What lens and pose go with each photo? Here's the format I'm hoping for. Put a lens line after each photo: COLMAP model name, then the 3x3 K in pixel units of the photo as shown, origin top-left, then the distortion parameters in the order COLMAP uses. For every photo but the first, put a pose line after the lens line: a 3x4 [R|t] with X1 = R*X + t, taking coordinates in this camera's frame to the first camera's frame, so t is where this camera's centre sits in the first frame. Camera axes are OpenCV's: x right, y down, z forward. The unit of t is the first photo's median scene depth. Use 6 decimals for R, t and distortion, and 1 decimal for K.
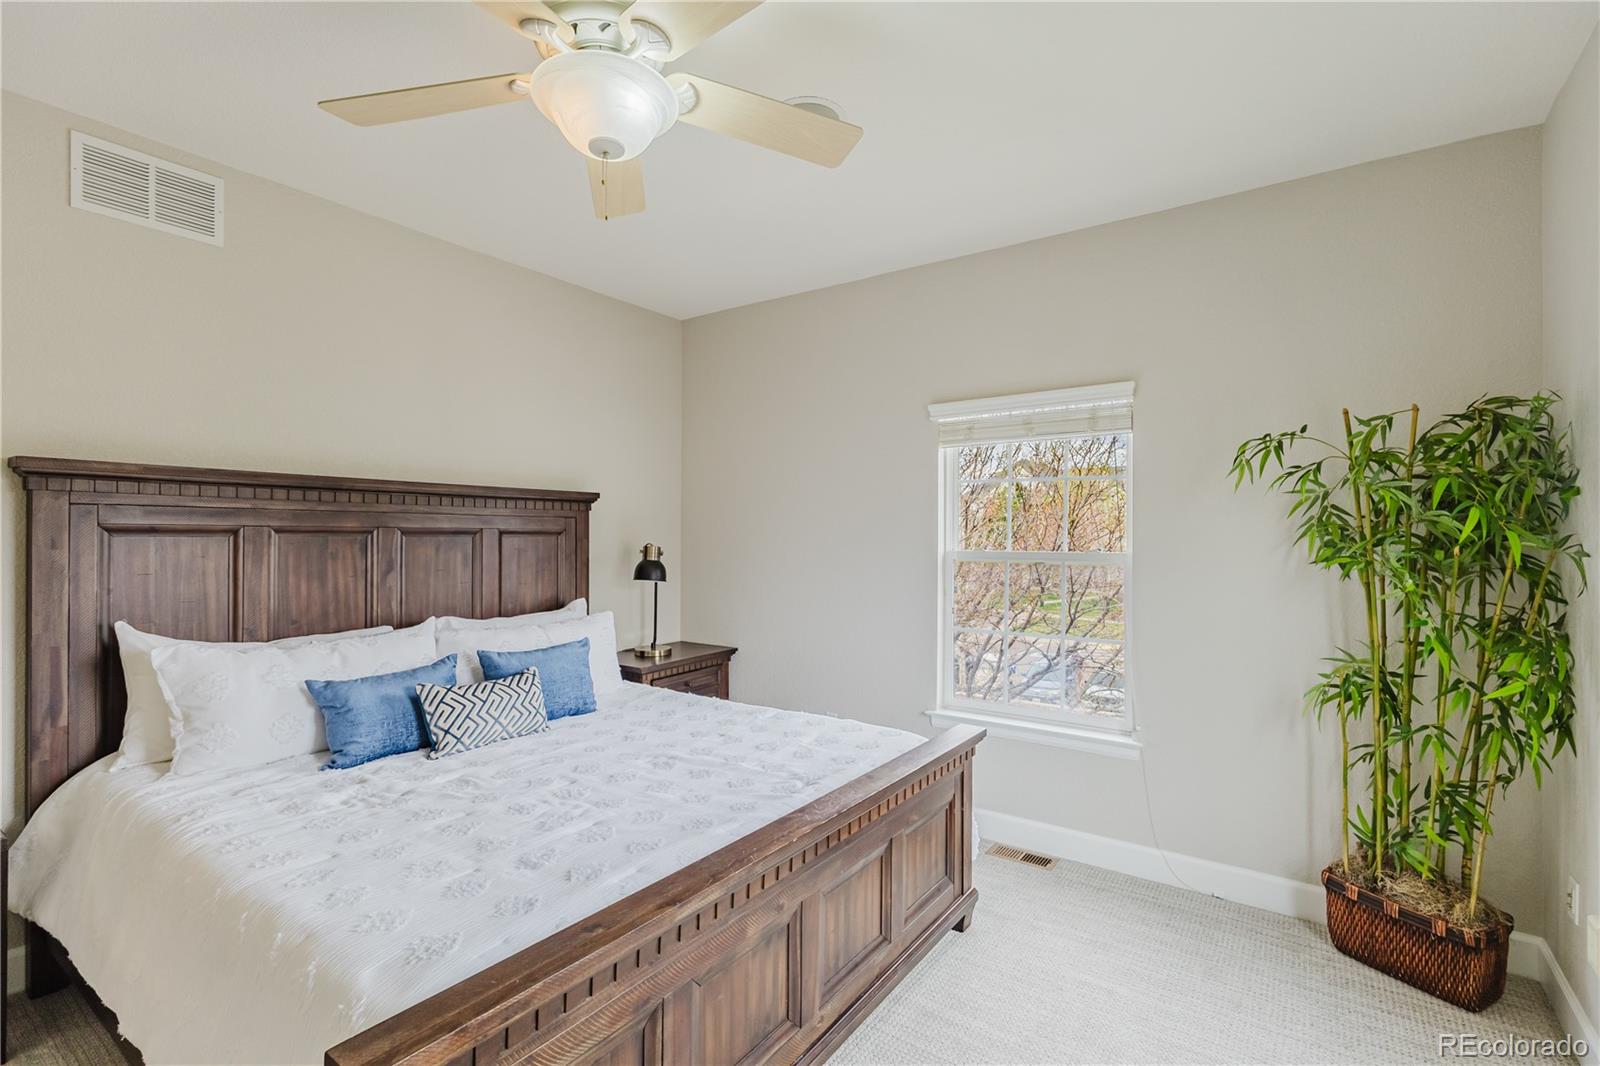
lens RADIAL K [[732.3, 0, 795.5], [0, 732.3, 534.7], [0, 0, 1]] dist [-0.001146, 0.000962]
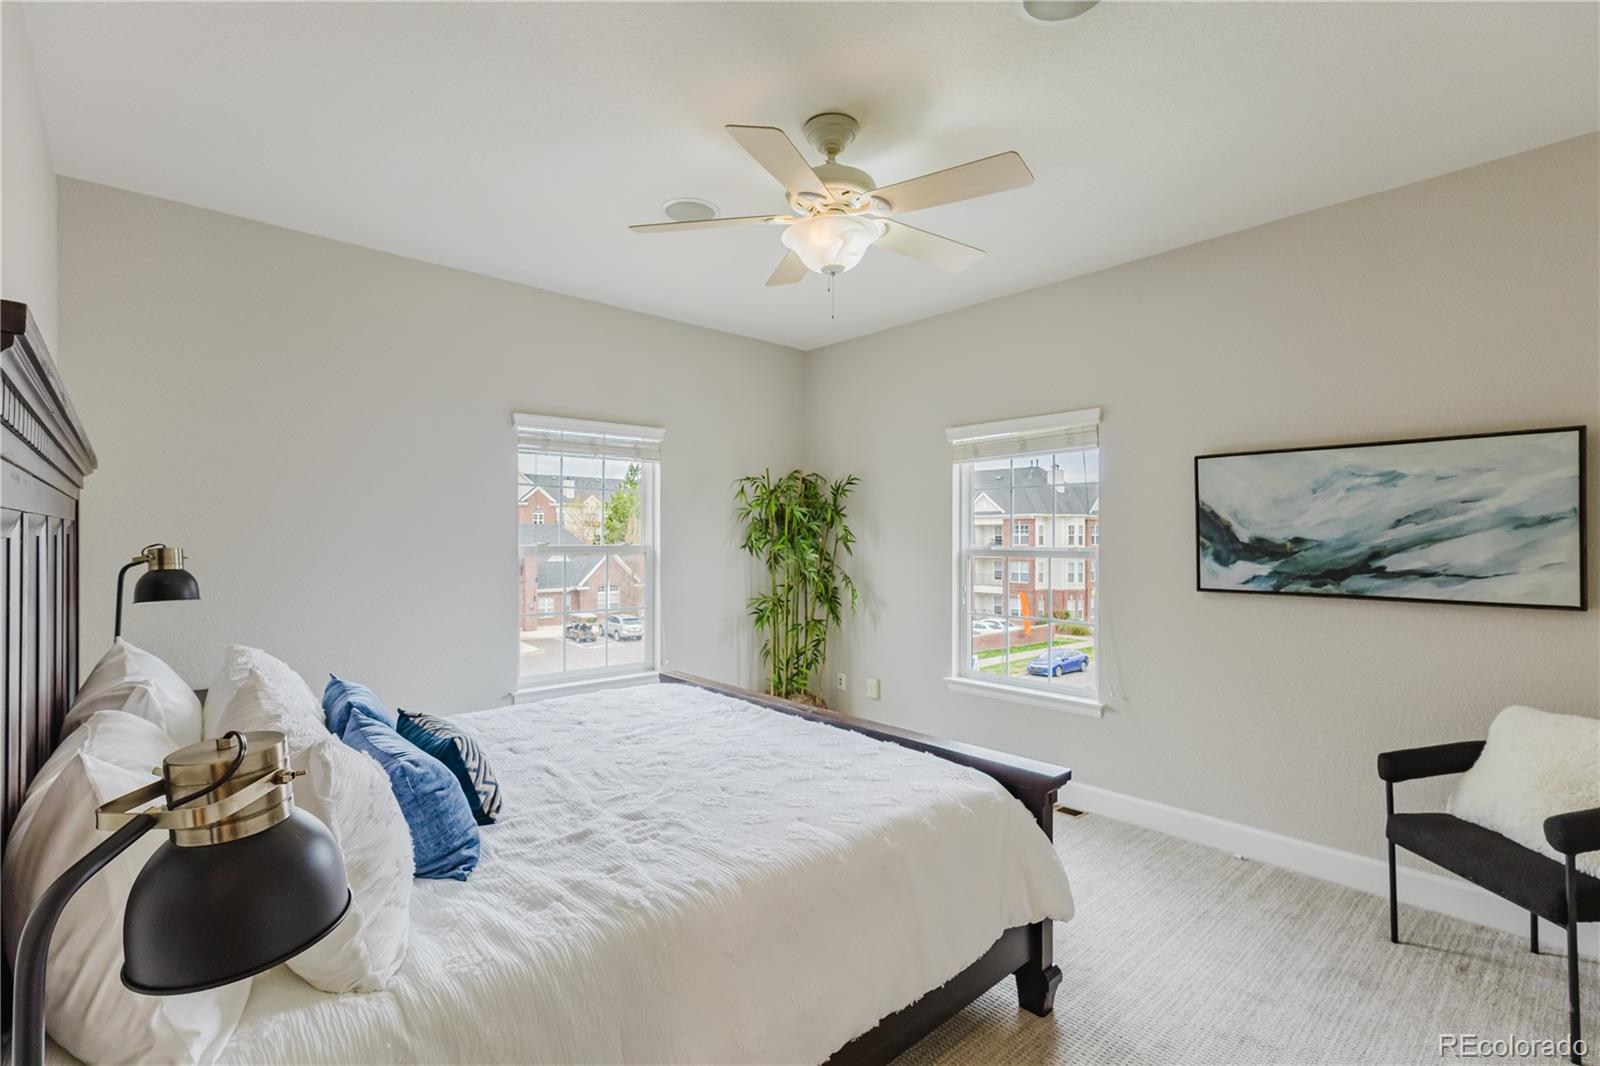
lens RADIAL K [[732.3, 0, 799.1], [0, 732.3, 542.6], [0, 0, 1]] dist [-0.001146, 0.000962]
pose [[0.211947, -0.010013, 0.977230, -1.027896], [-0.005398, 0.999920, 0.011416, 0.001344], [-0.977266, -0.007694, 0.211876, 0.459868]]
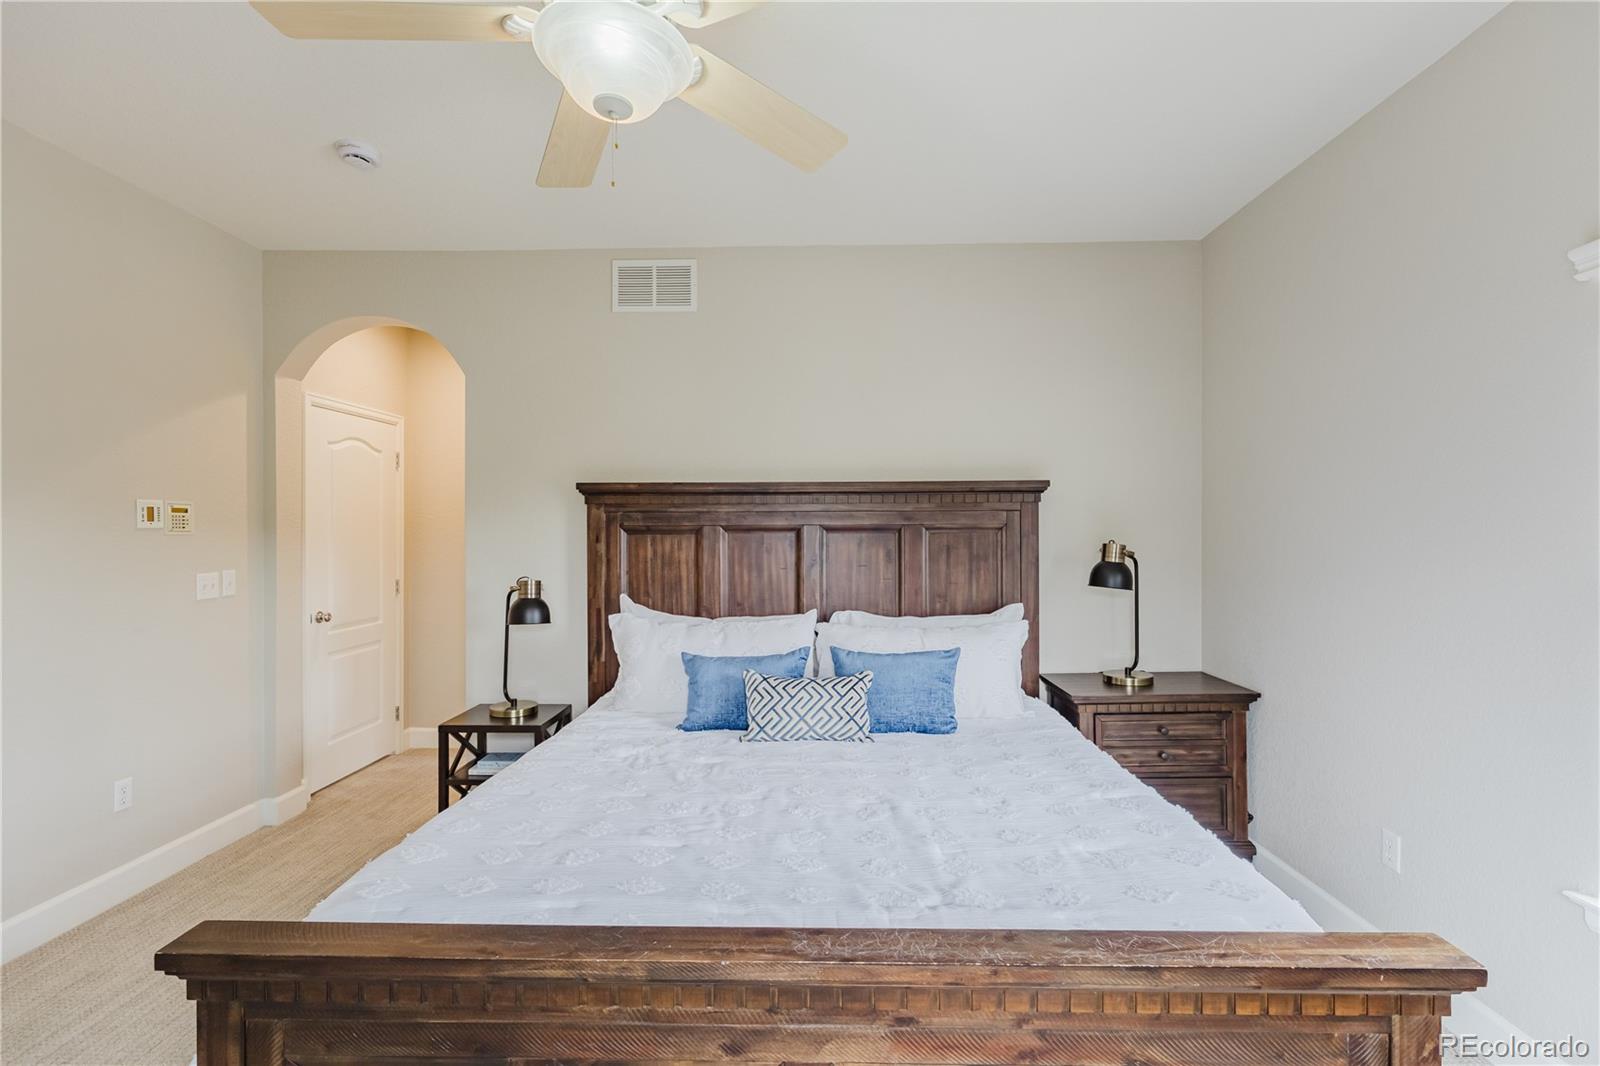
lens RADIAL K [[732.3, 0, 807.0], [0, 732.3, 536.4], [0, 0, 1]] dist [-0.001146, 0.000962]
pose [[0.559388, -0.002377, -0.828902, 0.389435], [0.009011, 0.999954, 0.003214, 0.003637], [0.828857, -0.009268, 0.559384, 0.419657]]
